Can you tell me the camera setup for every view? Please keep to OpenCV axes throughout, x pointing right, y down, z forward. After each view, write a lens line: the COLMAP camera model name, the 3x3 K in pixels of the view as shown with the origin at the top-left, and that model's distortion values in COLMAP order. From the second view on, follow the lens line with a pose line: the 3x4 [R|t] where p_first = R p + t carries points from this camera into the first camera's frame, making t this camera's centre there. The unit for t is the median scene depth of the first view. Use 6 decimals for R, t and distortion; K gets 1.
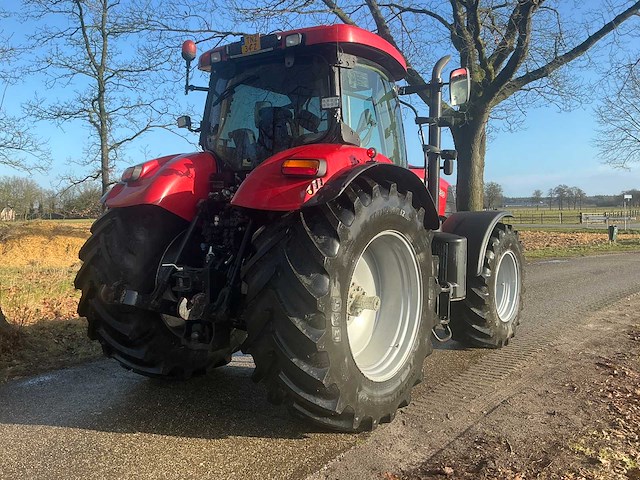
lens RADIAL K [[654.3, 0, 321.5], [0, 654.3, 245.5], [0, 0, 1]] dist [0.163631, -0.353740]
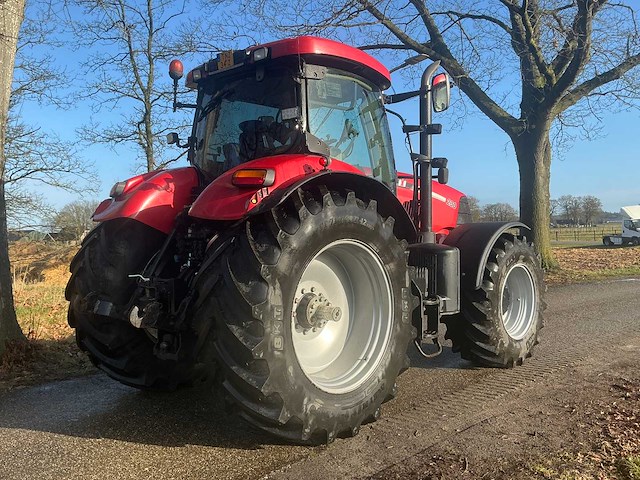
lens RADIAL K [[691.7, 0, 320.0], [0, 691.7, 240.0], [0, 0, 1]] dist [0.166873, -0.381333]
pose [[0.988527, -0.011329, -0.150617, 0.184530], [0.004990, 0.999088, -0.042396, 0.018336], [0.150960, 0.041158, 0.987683, -0.030035]]
